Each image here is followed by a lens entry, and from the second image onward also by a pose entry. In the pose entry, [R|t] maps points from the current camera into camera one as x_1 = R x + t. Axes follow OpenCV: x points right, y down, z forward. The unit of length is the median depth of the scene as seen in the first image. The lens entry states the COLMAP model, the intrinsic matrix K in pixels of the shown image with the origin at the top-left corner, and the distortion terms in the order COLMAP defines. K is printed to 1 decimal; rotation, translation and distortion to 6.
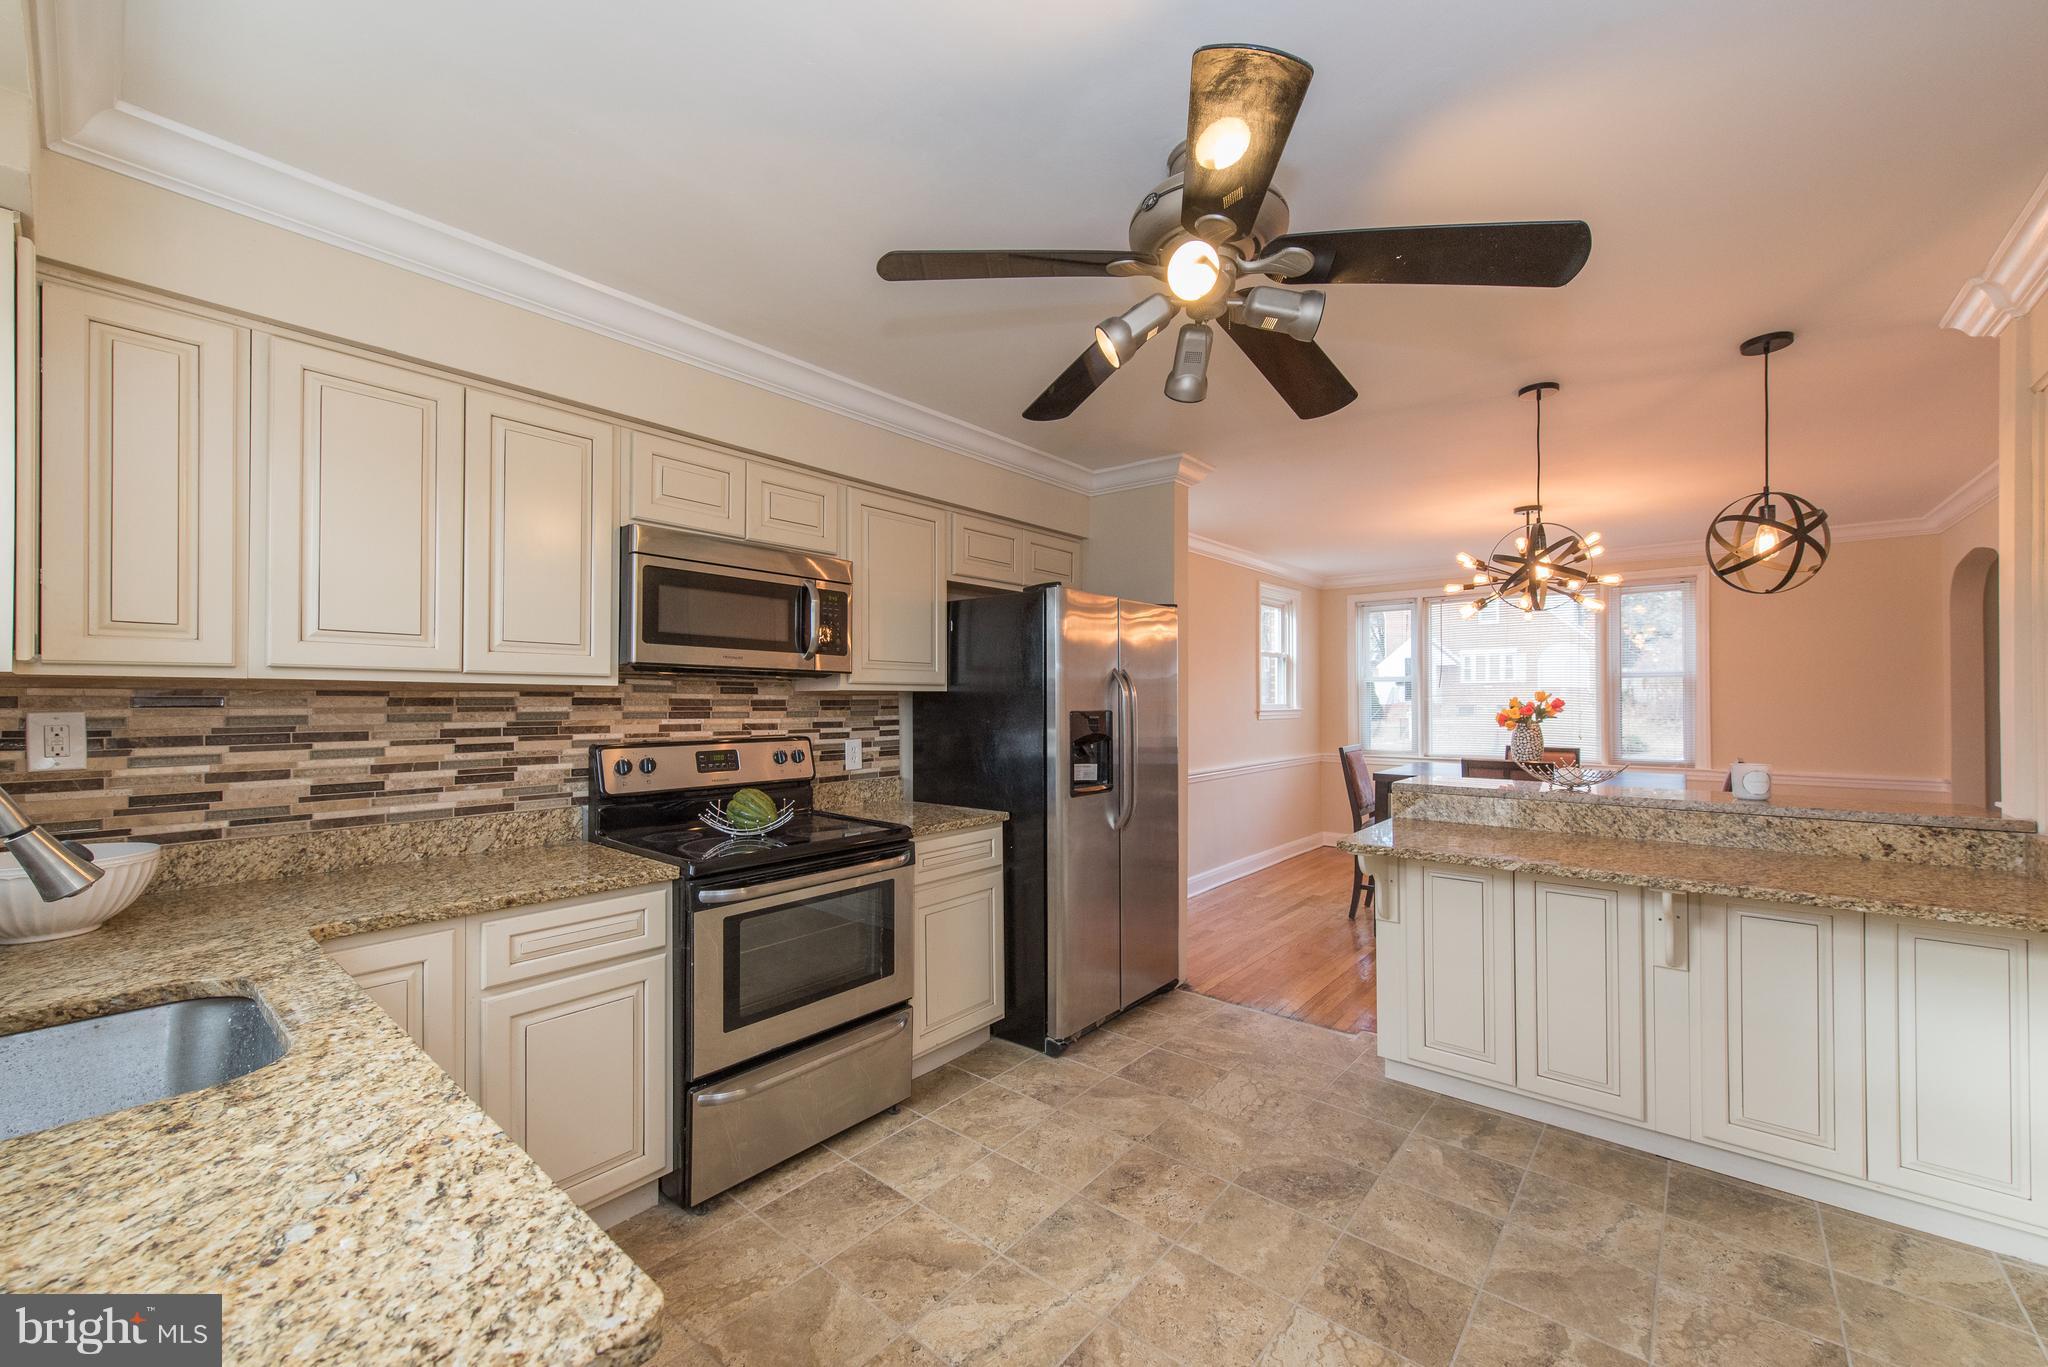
lens RADIAL K [[808.2, 0, 1024.0], [0, 808.2, 683.5], [0, 0, 1]] dist [-0.000837, 0.000167]
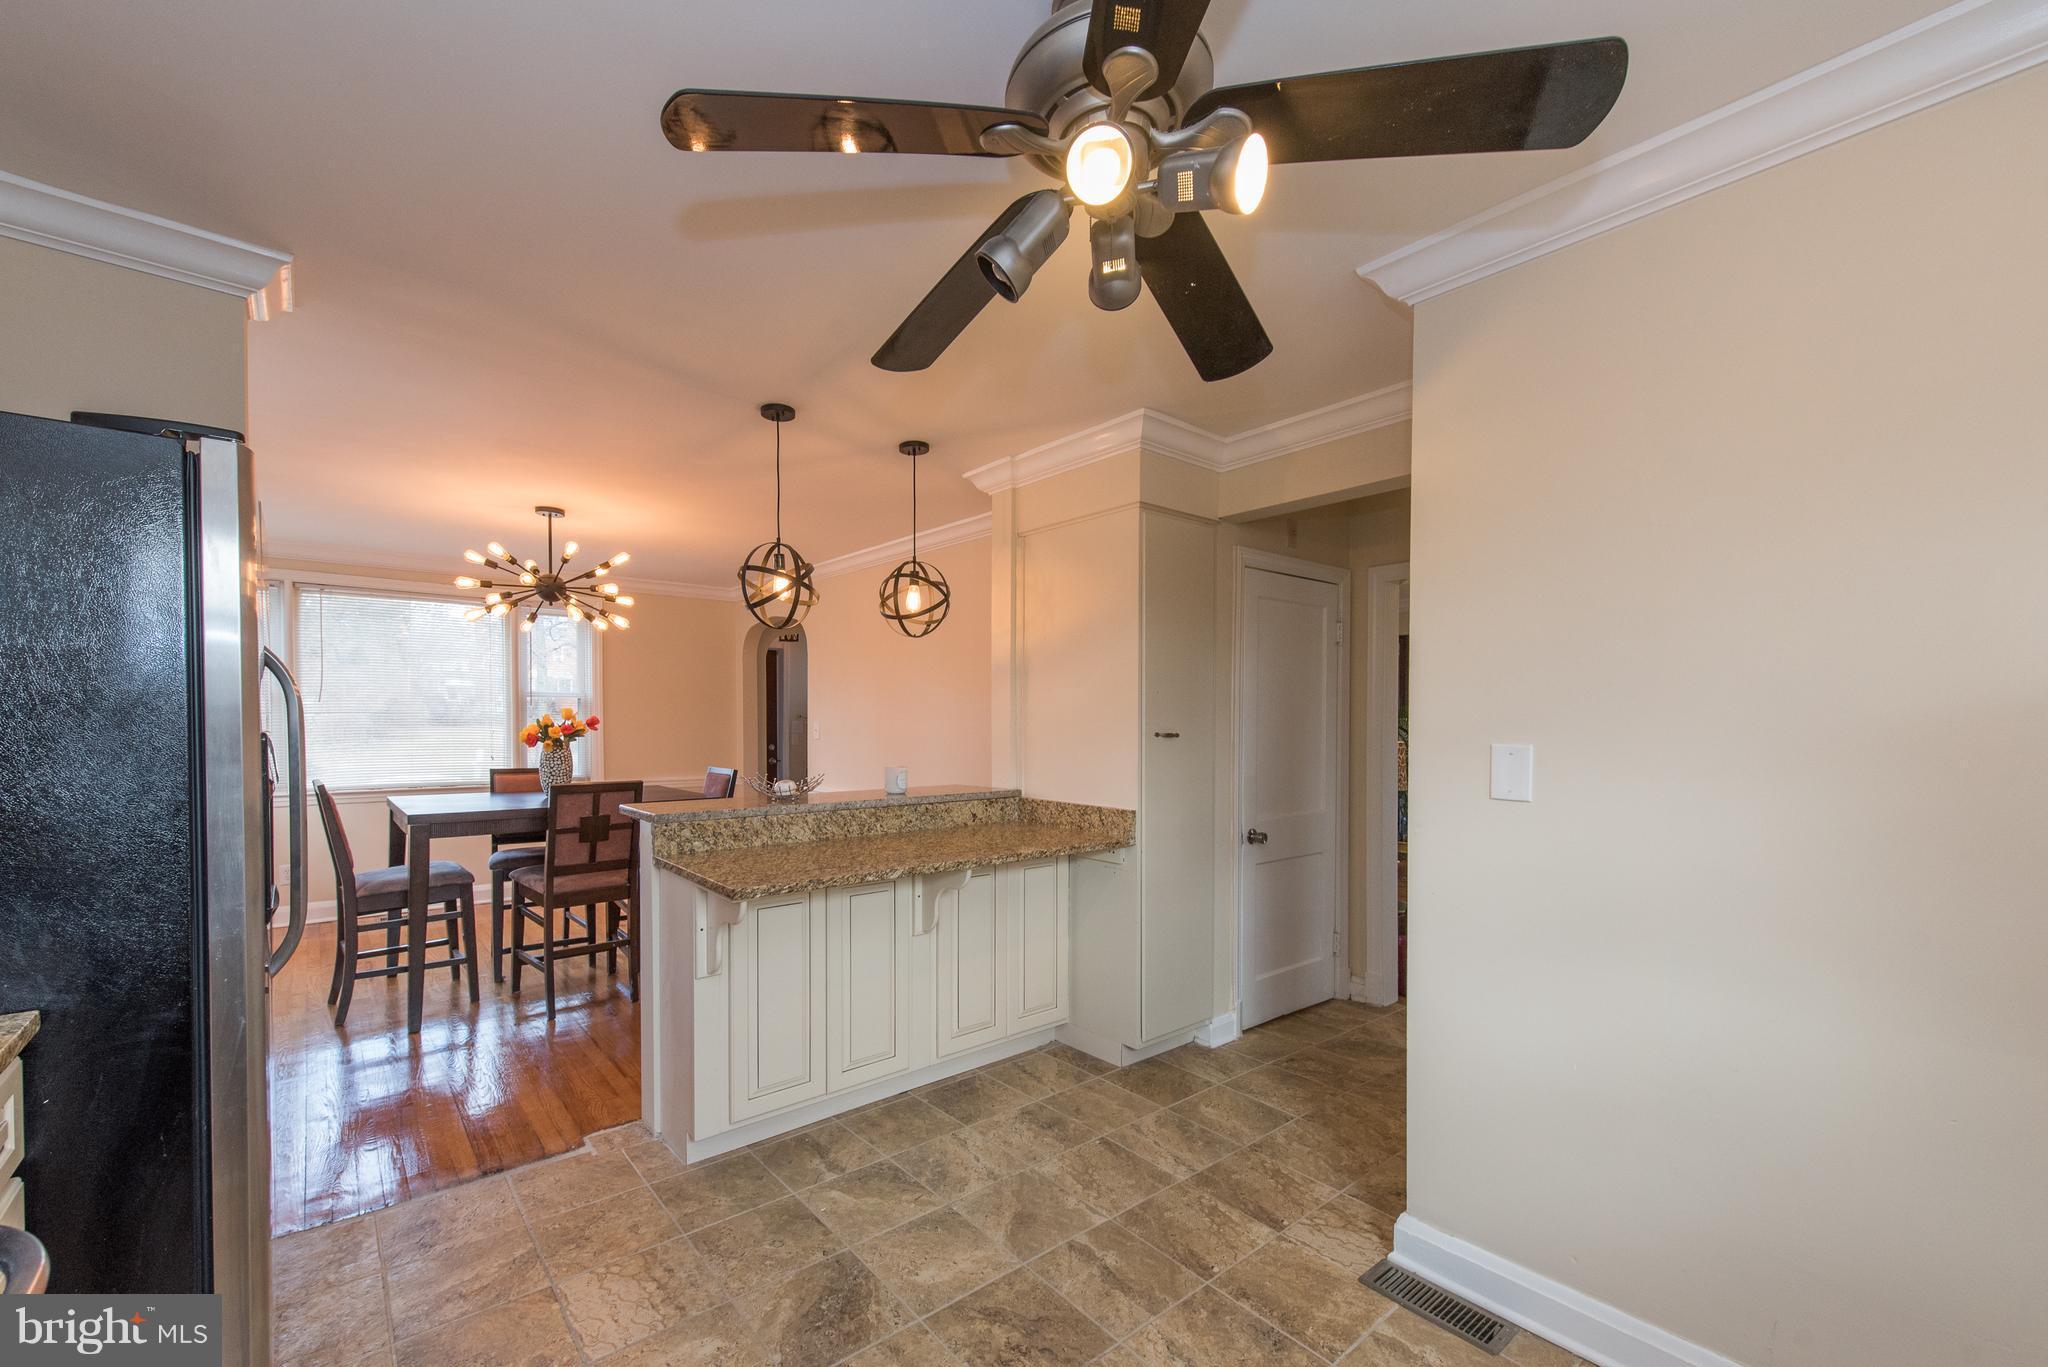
lens RADIAL K [[821.8, 0, 1016.4], [0, 821.8, 727.1], [0, 0, 1]] dist [0.000420, -0.000024]
pose [[0.170396, -0.016566, 0.985236, -0.384405], [-0.036807, 0.999054, 0.023164, 0.001204], [-0.984688, -0.040211, 0.169625, 0.630067]]
